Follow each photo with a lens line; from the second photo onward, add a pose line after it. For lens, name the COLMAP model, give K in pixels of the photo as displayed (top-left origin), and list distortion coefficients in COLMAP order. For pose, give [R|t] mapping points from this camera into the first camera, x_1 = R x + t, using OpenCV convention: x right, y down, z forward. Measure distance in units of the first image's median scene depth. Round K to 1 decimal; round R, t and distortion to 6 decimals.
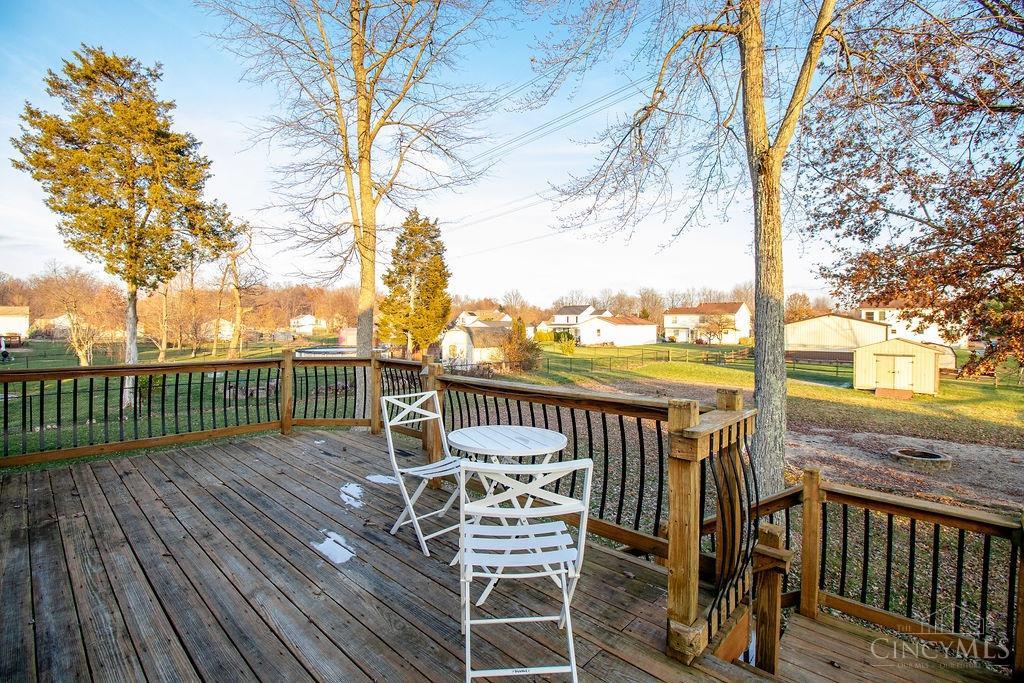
lens RADIAL K [[475.8, 0, 502.1], [0, 475.8, 335.6], [0, 0, 1]] dist [-0.005141, -0.002069]
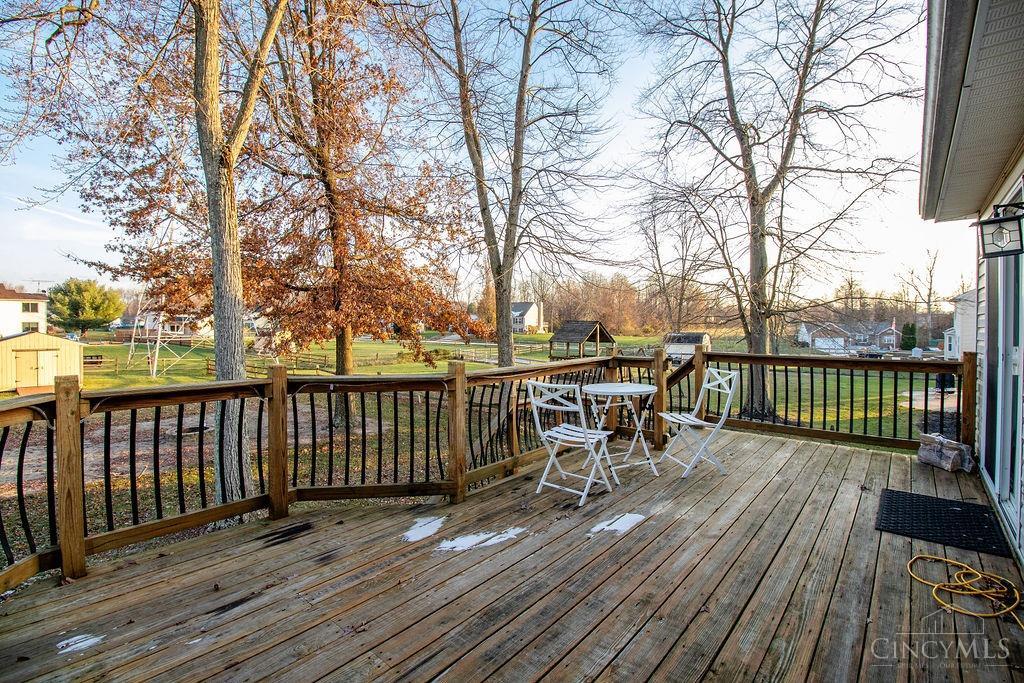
lens RADIAL K [[475.8, 0, 501.9], [0, 475.8, 337.0], [0, 0, 1]] dist [-0.005141, -0.002069]
pose [[-0.057259, -0.037826, 0.997643, -1.282084], [0.019173, 0.999056, 0.038980, -0.022434], [-0.998175, 0.021360, -0.056479, 1.209026]]
